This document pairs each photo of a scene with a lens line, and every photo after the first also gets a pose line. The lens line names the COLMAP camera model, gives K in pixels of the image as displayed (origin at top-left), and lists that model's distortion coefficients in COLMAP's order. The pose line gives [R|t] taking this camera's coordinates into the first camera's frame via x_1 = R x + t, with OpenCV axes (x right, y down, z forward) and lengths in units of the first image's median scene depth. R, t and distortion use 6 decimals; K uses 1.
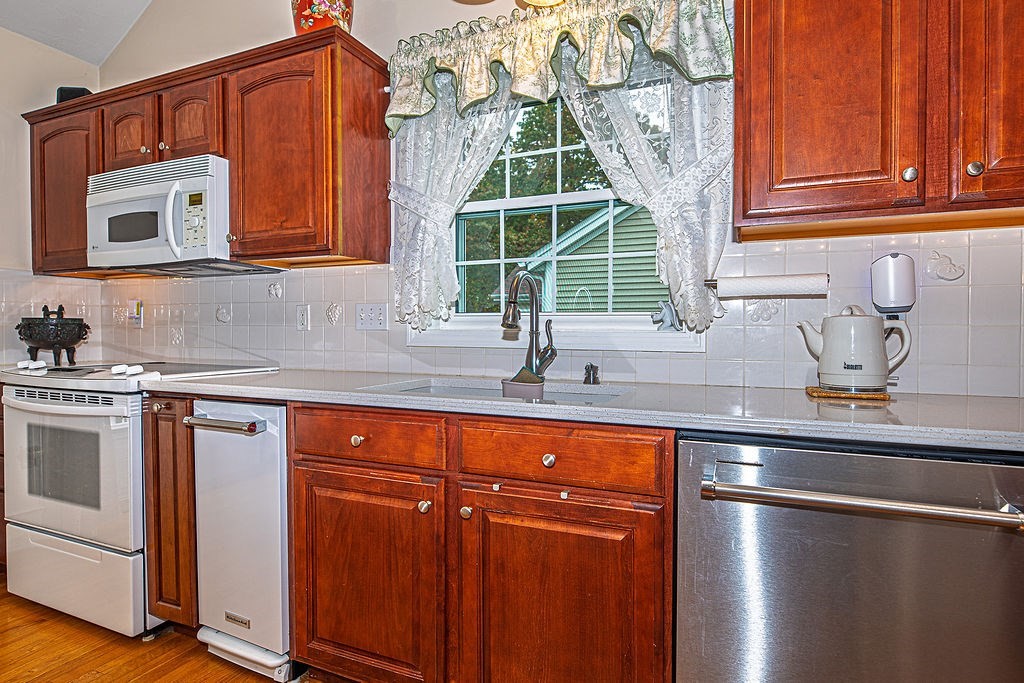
lens RADIAL K [[570.9, 0, 450.9], [0, 570.9, 337.1], [0, 0, 1]] dist [0.001907, -0.000789]
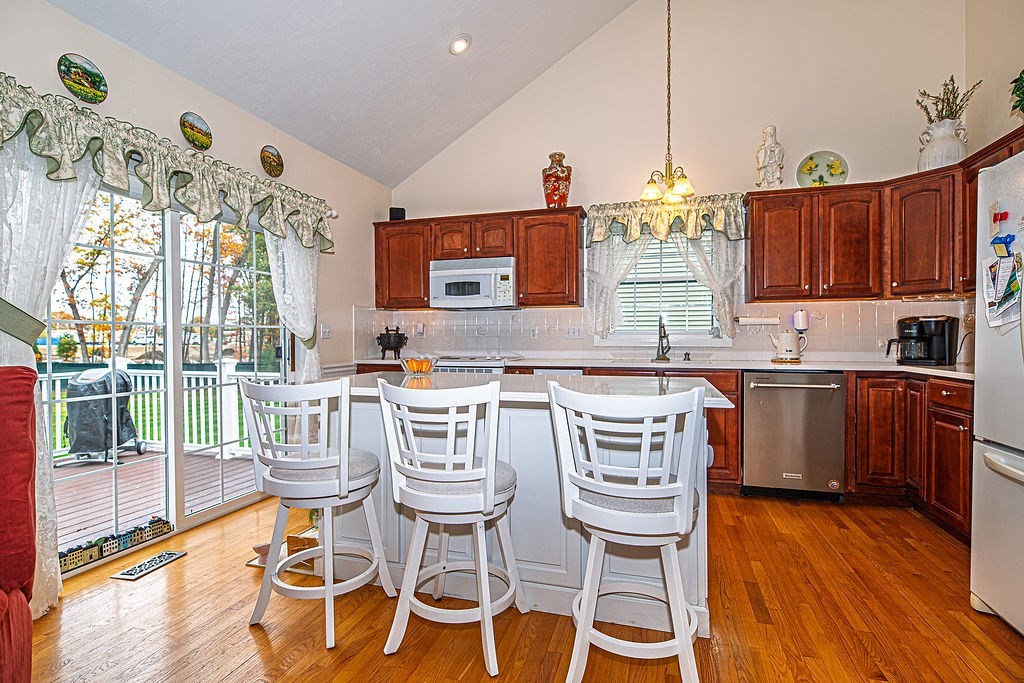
lens RADIAL K [[494.1, 0, 515.5], [0, 494.1, 344.2], [0, 0, 1]] dist [0.002187, -0.004498]
pose [[0.987708, -0.007342, 0.156137, -0.737286], [0.007328, 0.999973, 0.000666, 0.005955], [-0.156138, 0.000486, 0.987735, -0.874589]]
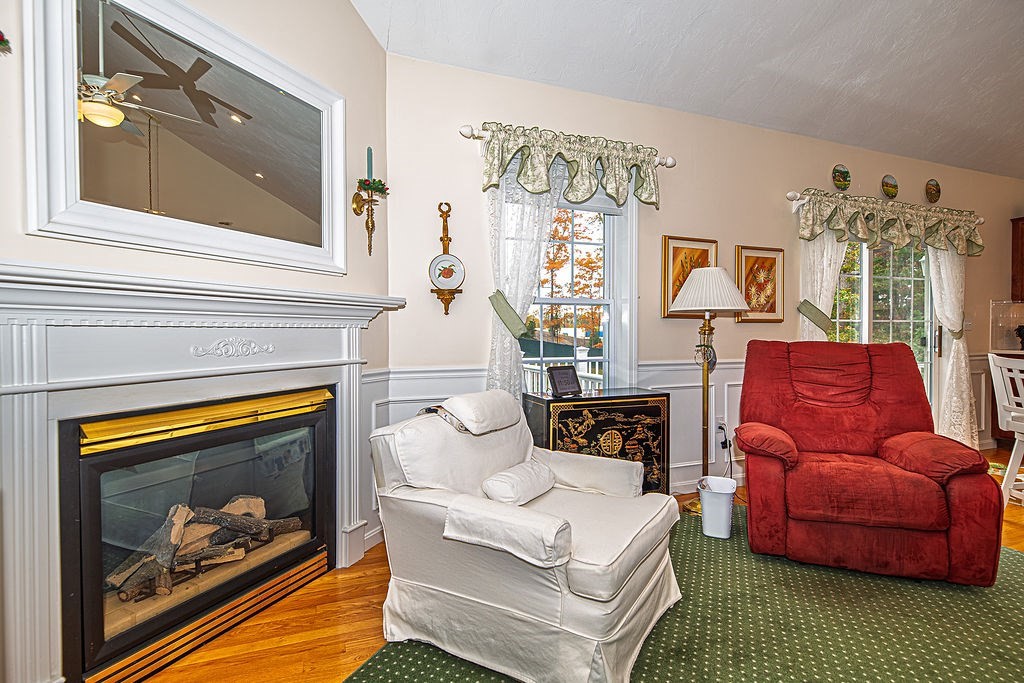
lens RADIAL K [[494.1, 0, 515.5], [0, 494.1, 344.2], [0, 0, 1]] dist [0.002187, -0.004498]
pose [[0.728861, 0.010977, -0.684574, -1.112219], [-0.003987, 0.999923, 0.011789, 0.023427], [0.684650, -0.005863, 0.728848, -1.826777]]
